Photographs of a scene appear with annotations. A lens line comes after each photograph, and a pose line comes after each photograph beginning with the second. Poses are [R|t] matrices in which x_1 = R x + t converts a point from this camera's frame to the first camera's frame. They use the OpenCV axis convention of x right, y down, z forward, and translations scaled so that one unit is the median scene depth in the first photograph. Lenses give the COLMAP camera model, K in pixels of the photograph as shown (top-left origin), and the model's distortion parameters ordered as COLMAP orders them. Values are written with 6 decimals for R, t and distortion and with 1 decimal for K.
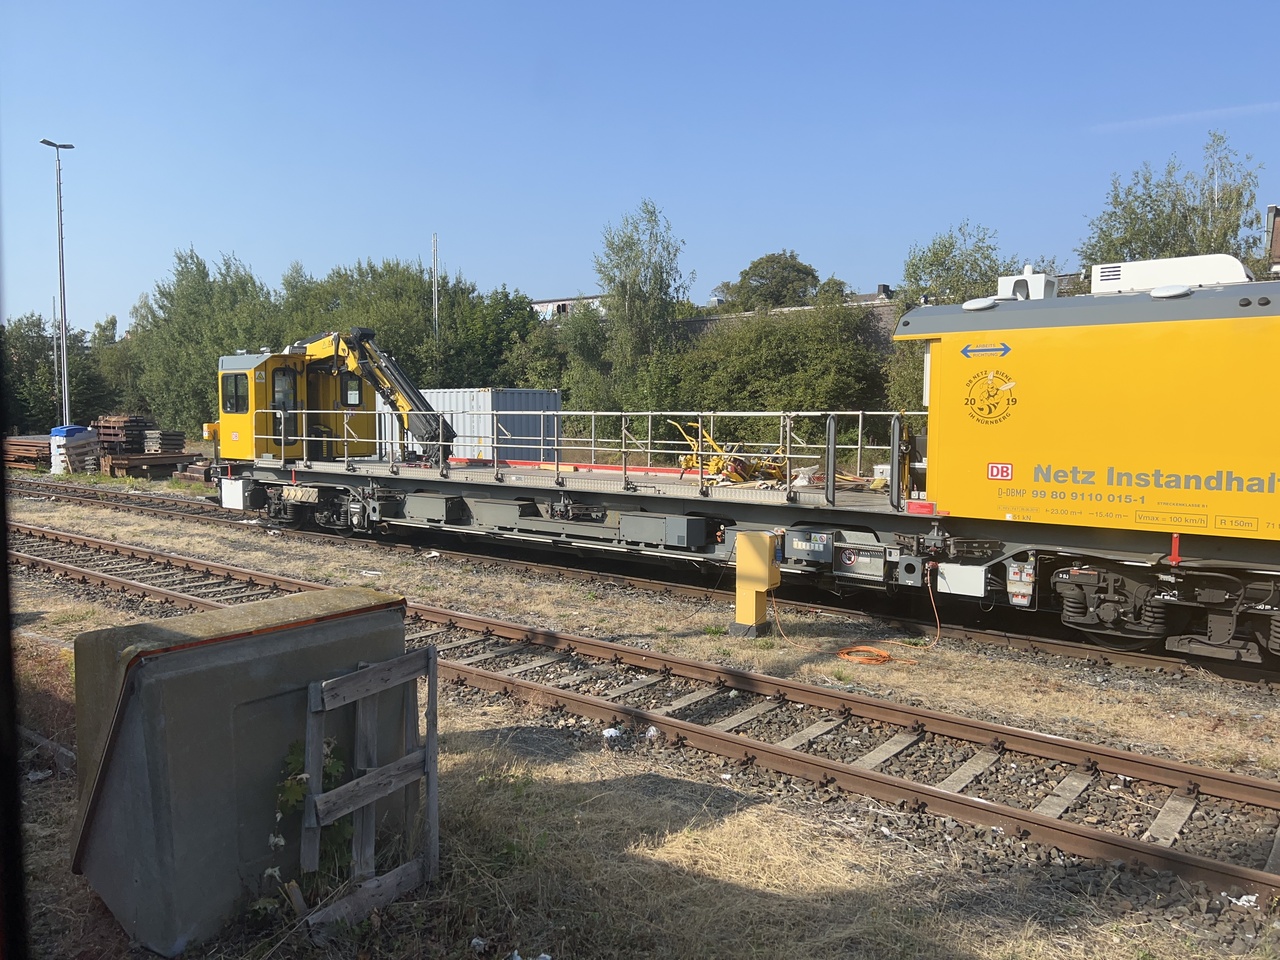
lens RADIAL K [[966.1, 0, 641.1], [0, 966.1, 475.6], [0, 0, 1]] dist [0.052709, -0.060626]
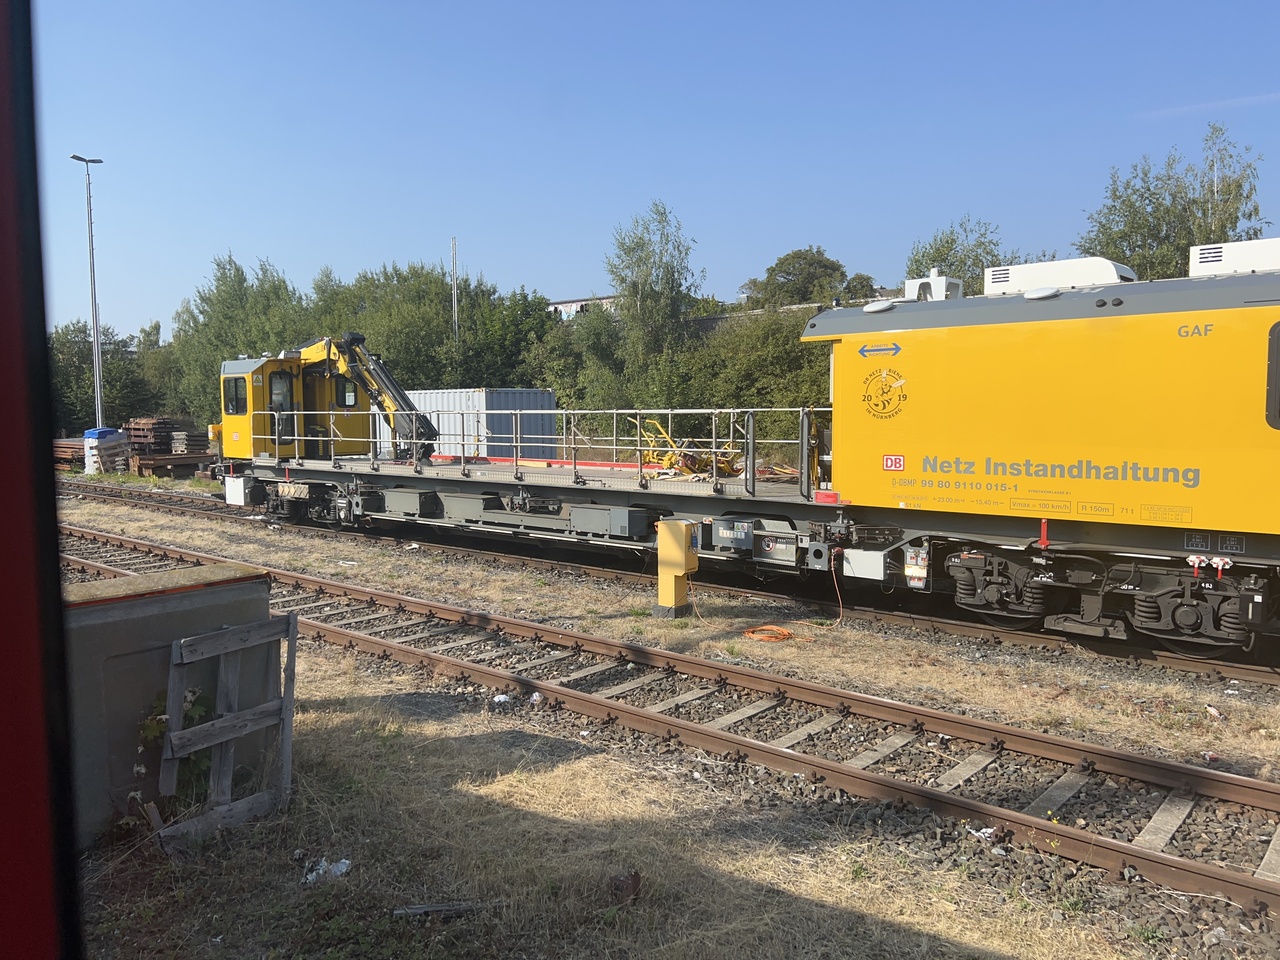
lens RADIAL K [[966.1, 0, 641.1], [0, 966.1, 475.6], [0, 0, 1]] dist [0.052709, -0.060626]
pose [[0.999063, -0.006856, -0.042743, 0.089859], [0.006964, 0.999973, 0.002373, 0.003587], [0.042725, -0.002669, 0.999083, -0.053785]]
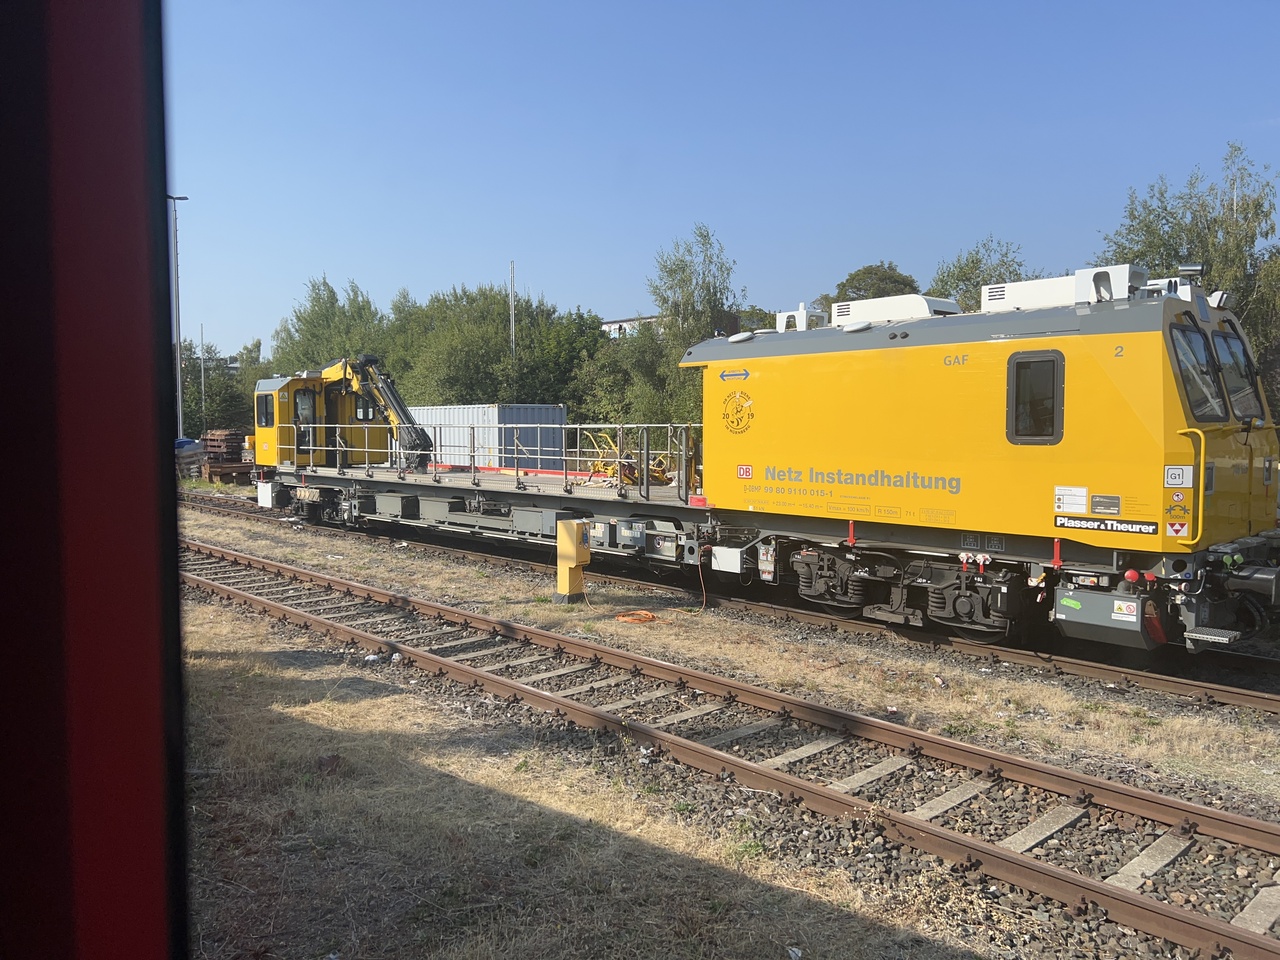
lens RADIAL K [[966.3, 0, 641.2], [0, 966.3, 472.4], [0, 0, 1]] dist [0.061994, -0.072581]
pose [[0.990256, 0.002202, -0.139238, 0.271223], [-0.004462, 0.999863, -0.015922, 0.011147], [0.139184, 0.016388, 0.990131, -0.160718]]
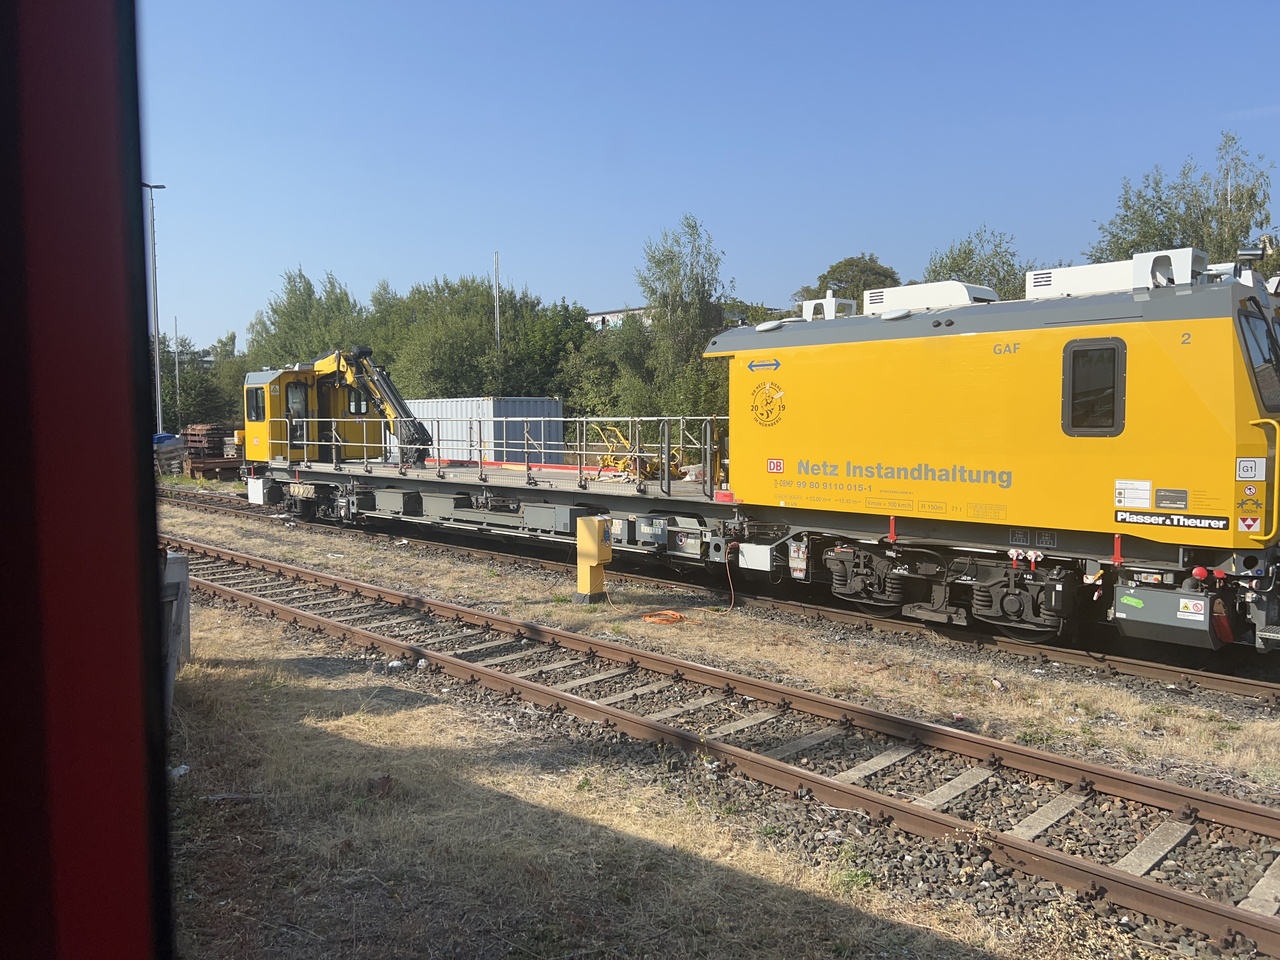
lens RADIAL K [[966.1, 0, 641.1], [0, 966.1, 475.6], [0, 0, 1]] dist [0.052709, -0.060626]
pose [[0.993378, -0.001538, -0.114883, 0.225582], [0.000941, 0.999986, -0.005257, 0.009144], [0.114889, 0.005114, 0.993365, -0.133224]]
